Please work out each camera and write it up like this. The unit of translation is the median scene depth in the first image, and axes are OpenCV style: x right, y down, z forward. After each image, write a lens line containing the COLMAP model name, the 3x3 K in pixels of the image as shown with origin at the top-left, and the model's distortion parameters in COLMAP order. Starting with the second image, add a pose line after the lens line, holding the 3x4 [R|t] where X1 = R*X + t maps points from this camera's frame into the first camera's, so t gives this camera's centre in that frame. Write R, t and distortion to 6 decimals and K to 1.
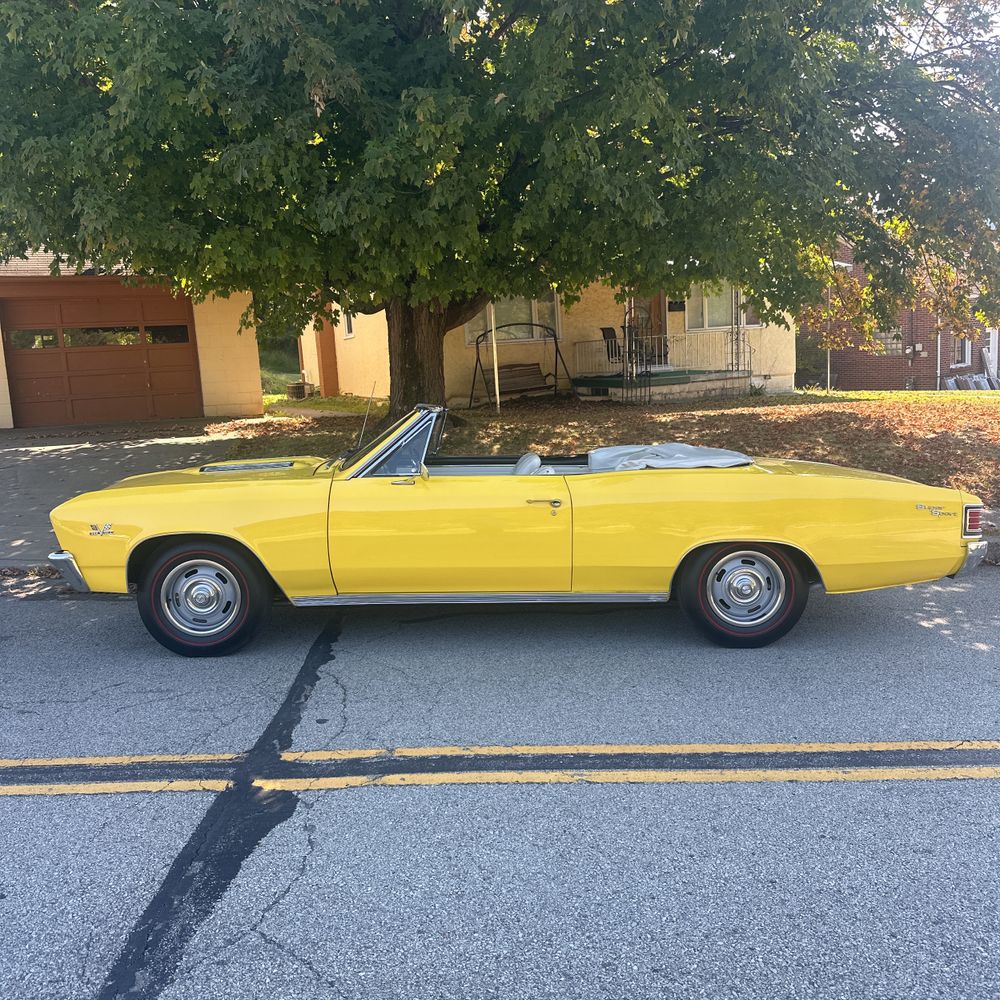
lens RADIAL K [[926.9, 0, 501.0], [0, 926.9, 490.1], [0, 0, 1]] dist [0.106973, -0.182885]
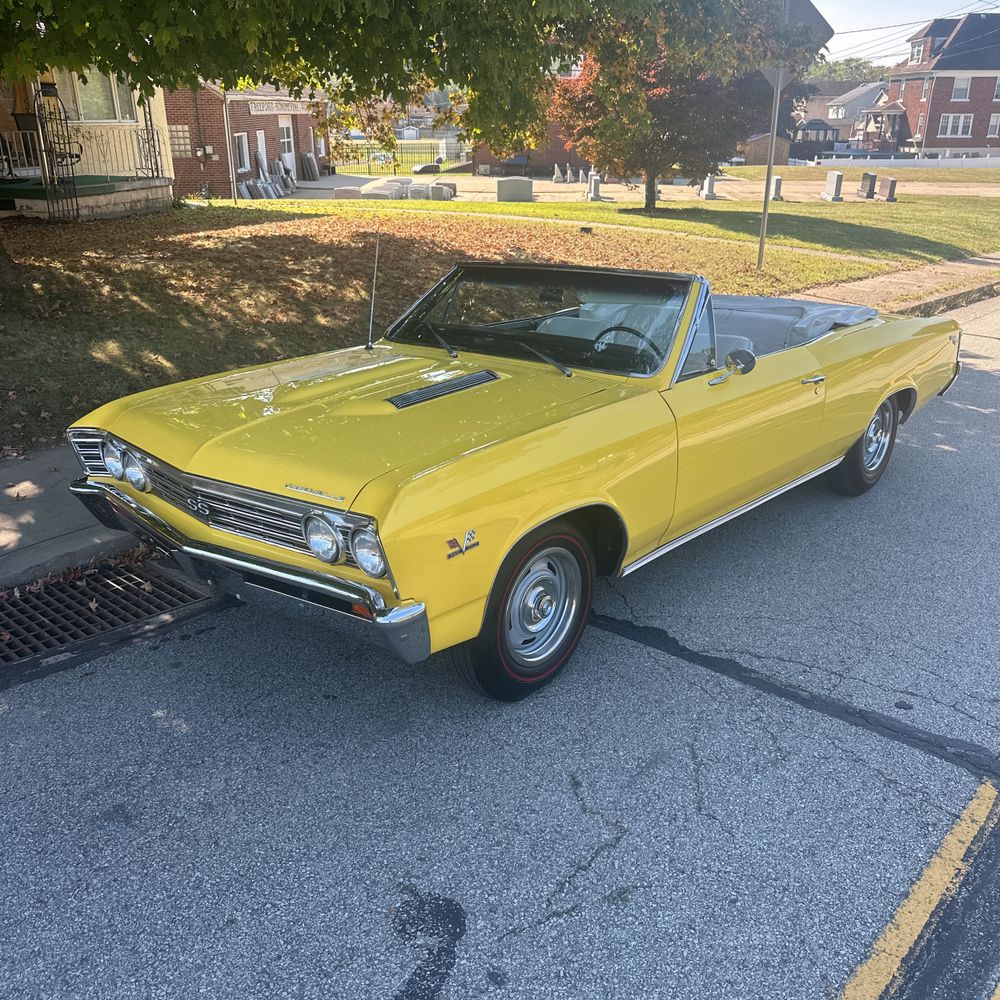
lens RADIAL K [[926.9, 0, 501.0], [0, 926.9, 490.1], [0, 0, 1]] dist [0.106973, -0.182885]
pose [[0.674502, -0.219715, 0.704821, -0.258232], [0.071693, 0.969670, 0.233667, -0.037352], [-0.734784, -0.107078, 0.669797, 0.205362]]
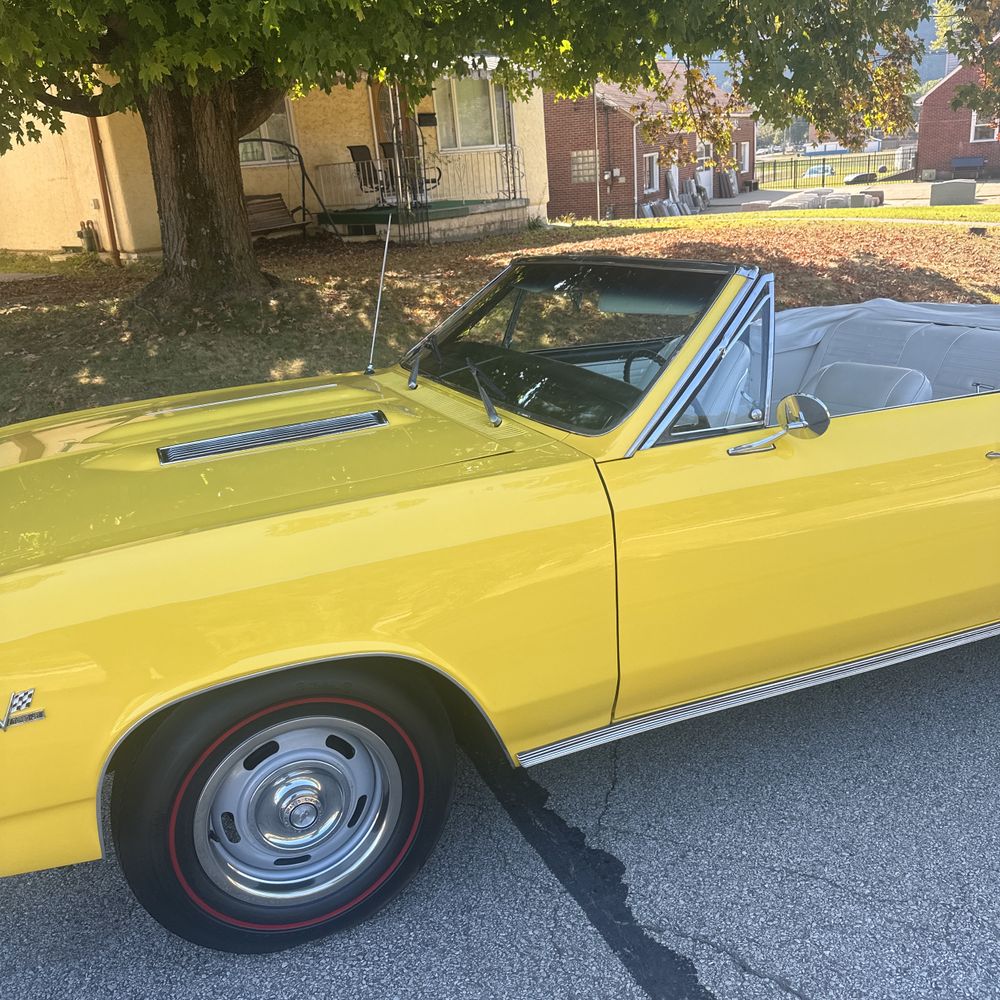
lens RADIAL K [[929.8, 0, 504.3], [0, 929.8, 497.9], [0, 0, 1]] dist [0.137648, -0.287843]
pose [[0.926320, -0.138777, 0.350247, -0.121571], [0.076790, 0.979715, 0.185097, -0.024712], [-0.368830, -0.144563, 0.918186, 0.215842]]
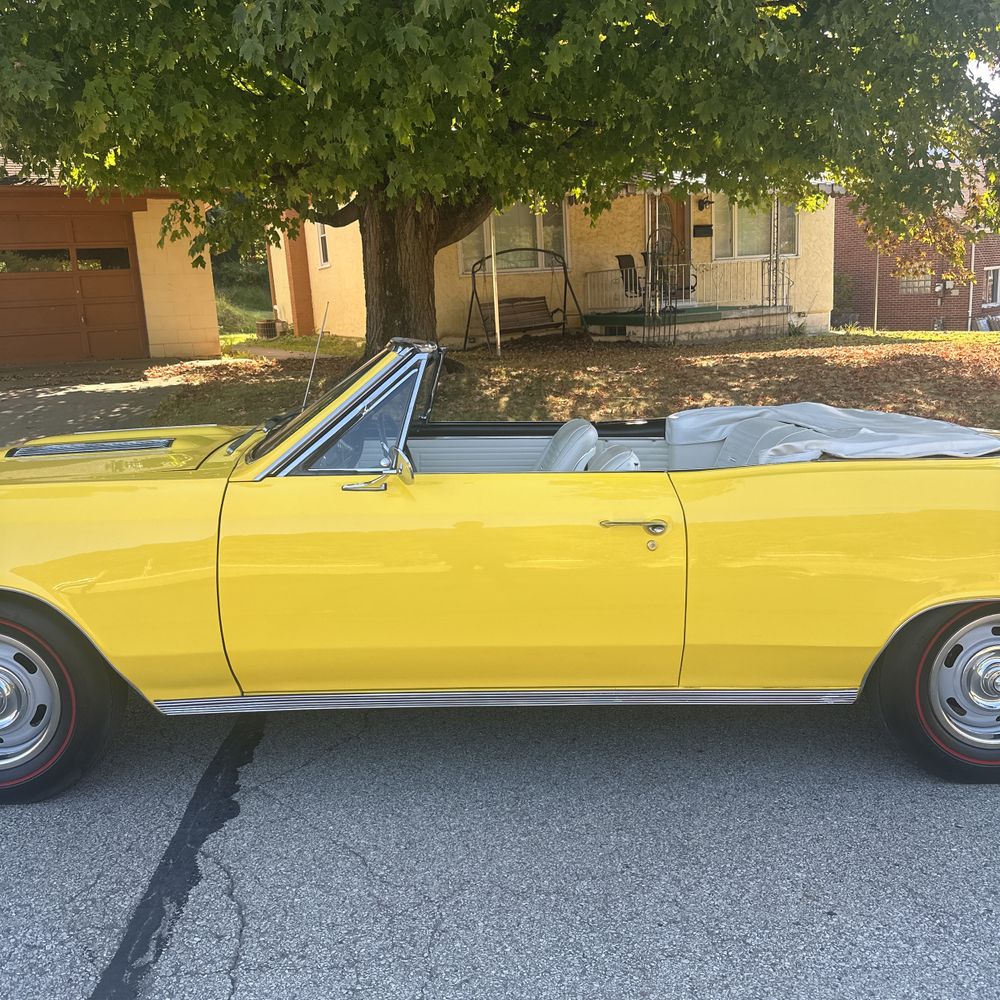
lens RADIAL K [[929.8, 0, 504.3], [0, 929.8, 497.9], [0, 0, 1]] dist [0.137648, -0.287843]
pose [[0.999889, 0.001576, 0.014813, -0.011471], [-0.002580, 0.997682, 0.068007, -0.012649], [-0.014672, -0.068038, 0.997575, 0.158230]]
